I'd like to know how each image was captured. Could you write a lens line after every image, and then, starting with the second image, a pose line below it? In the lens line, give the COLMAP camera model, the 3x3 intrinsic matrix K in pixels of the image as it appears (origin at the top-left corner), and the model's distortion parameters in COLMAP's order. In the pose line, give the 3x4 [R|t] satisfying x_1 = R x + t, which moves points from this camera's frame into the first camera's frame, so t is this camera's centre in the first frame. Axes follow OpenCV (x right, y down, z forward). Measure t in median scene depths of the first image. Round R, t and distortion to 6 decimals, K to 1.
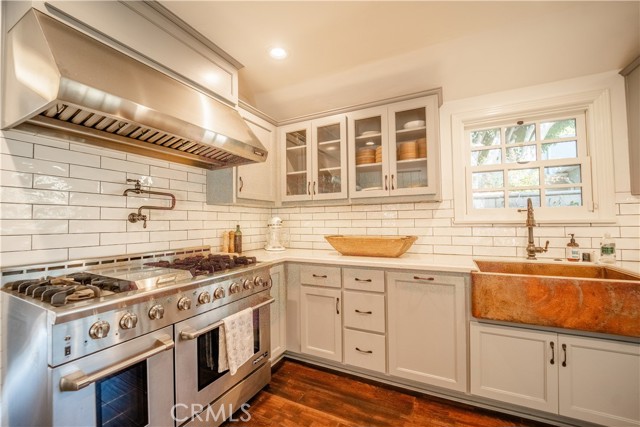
lens RADIAL K [[261.5, 0, 317.0], [0, 261.5, 217.8], [0, 0, 1]] dist [0.003317, -0.001703]
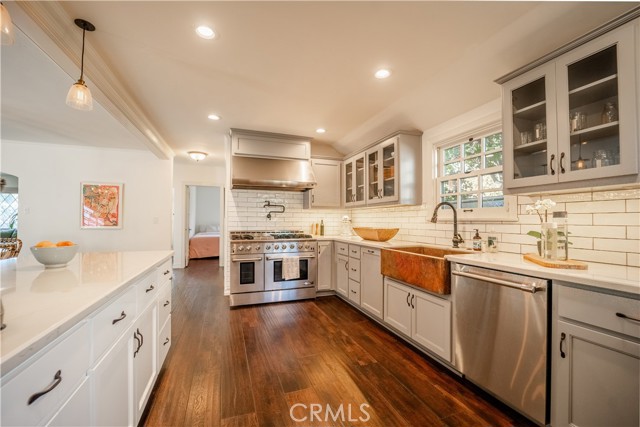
lens RADIAL K [[261.5, 0, 320.3], [0, 261.5, 219.4], [0, 0, 1]] dist [0.003317, -0.001703]
pose [[0.731245, 0.010474, -0.682034, 1.103268], [0.002697, 0.999830, 0.018245, -0.010907], [0.682109, -0.015181, 0.731093, -0.396026]]
